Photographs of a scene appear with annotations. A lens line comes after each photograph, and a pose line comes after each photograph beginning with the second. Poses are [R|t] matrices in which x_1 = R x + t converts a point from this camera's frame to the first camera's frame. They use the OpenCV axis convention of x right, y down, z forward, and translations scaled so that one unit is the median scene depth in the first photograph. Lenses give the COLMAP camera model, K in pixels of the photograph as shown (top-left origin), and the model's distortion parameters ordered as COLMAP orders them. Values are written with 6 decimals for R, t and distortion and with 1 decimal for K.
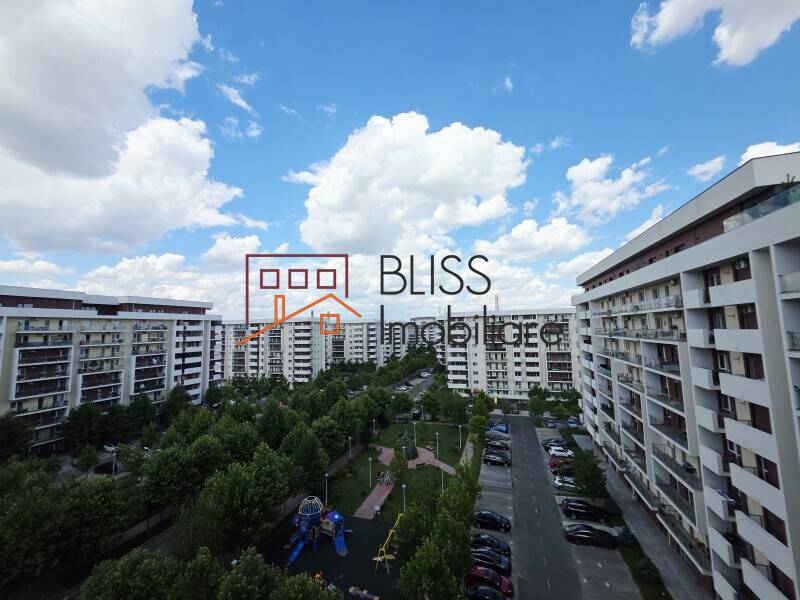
lens RADIAL K [[317.5, 0, 403.7], [0, 317.5, 299.5], [0, 0, 1]] dist [0.004013, -0.000101]
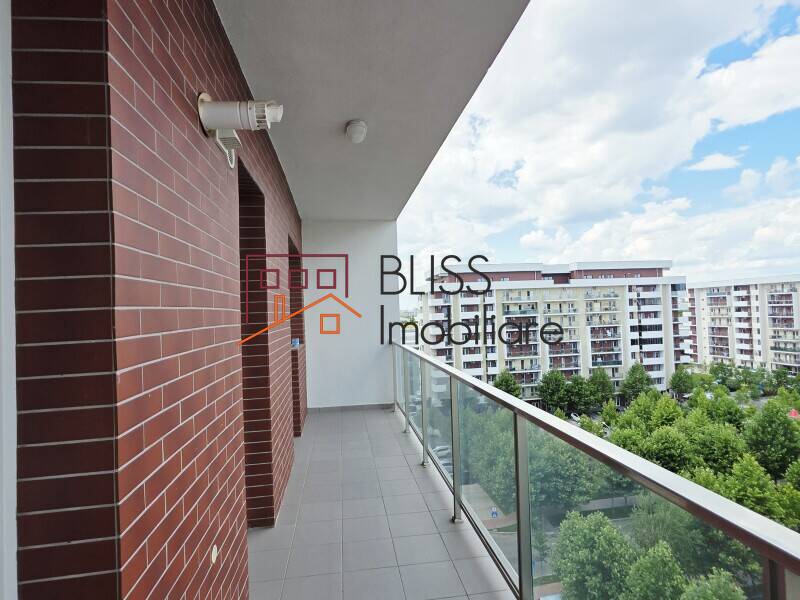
lens RADIAL K [[322.0, 0, 402.6], [0, 322.0, 302.6], [0, 0, 1]] dist [0.000235, 0.000048]
pose [[0.395208, -0.010454, -0.918532, -0.169638], [0.109764, 0.993308, 0.035922, 0.013482], [0.912010, -0.115018, 0.393711, 0.125115]]
